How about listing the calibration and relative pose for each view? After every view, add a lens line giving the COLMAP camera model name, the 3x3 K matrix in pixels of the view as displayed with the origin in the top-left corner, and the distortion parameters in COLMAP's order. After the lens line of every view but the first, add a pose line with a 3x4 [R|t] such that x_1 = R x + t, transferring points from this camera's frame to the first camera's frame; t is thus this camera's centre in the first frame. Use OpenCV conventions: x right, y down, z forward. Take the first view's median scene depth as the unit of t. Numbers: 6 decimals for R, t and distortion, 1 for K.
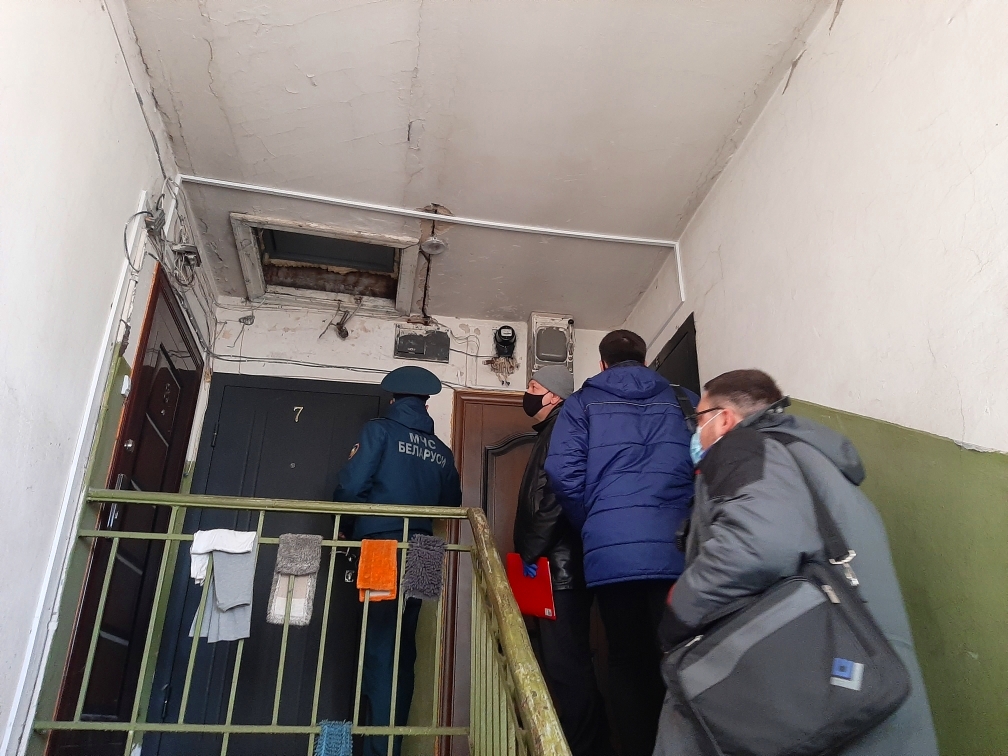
lens RADIAL K [[767.5, 0, 504.0], [0, 767.5, 378.0], [0, 0, 1]] dist [0.059317, -0.119970]
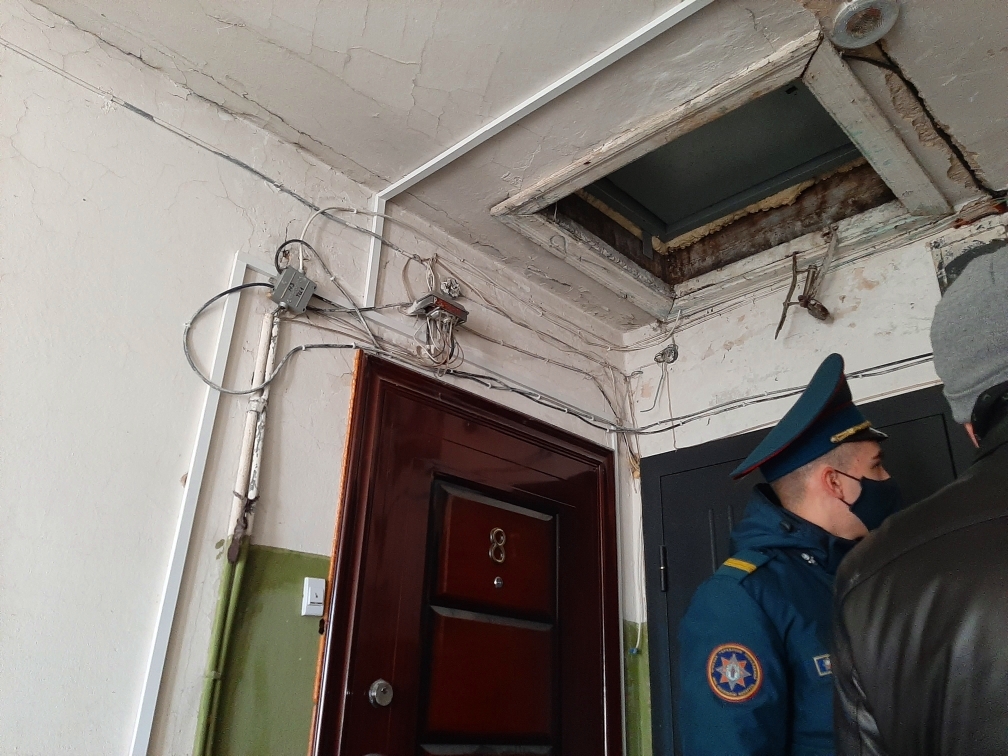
lens RADIAL K [[767.5, 0, 504.0], [0, 767.5, 378.0], [0, 0, 1]] dist [0.059317, -0.119970]
pose [[0.577163, -0.330925, -0.746573, 0.027327], [0.317837, 0.933158, -0.167915, -0.000005], [0.752238, -0.140374, 0.643765, 0.521728]]
